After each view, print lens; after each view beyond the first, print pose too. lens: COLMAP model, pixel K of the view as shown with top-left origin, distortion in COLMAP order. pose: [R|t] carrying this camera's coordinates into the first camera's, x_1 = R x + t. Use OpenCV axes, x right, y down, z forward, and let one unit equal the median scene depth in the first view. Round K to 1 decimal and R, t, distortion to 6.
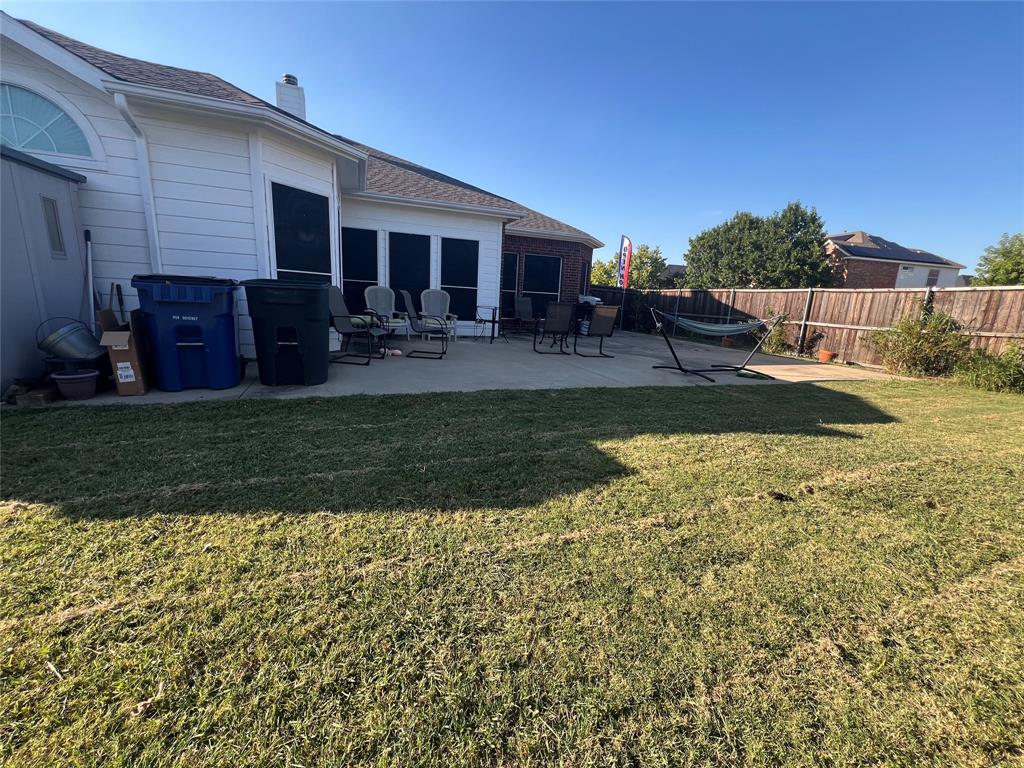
lens RADIAL K [[409.2, 0, 519.3], [0, 409.2, 382.7], [0, 0, 1]] dist [-0.003791, -0.000470]
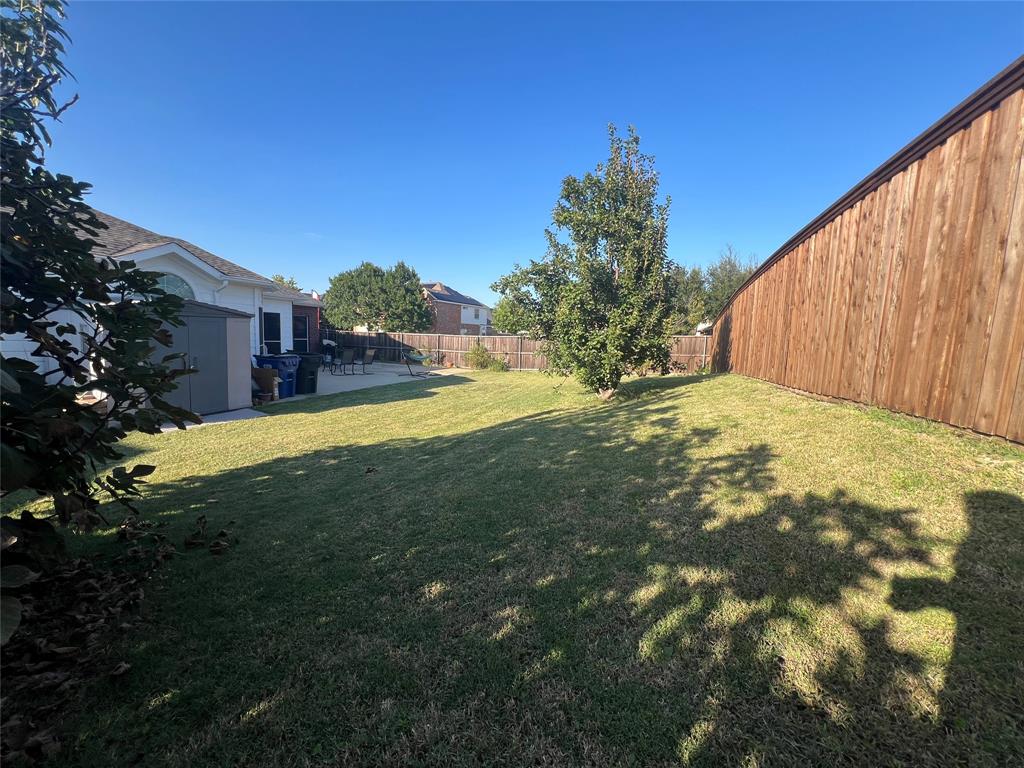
lens RADIAL K [[409.2, 0, 512.8], [0, 409.2, 381.9], [0, 0, 1]] dist [-0.003791, -0.000470]
pose [[0.648389, -0.113289, 0.752833, -0.224374], [0.146125, 0.988999, 0.022975, 0.008806], [-0.747154, 0.095111, 0.657810, -0.227717]]
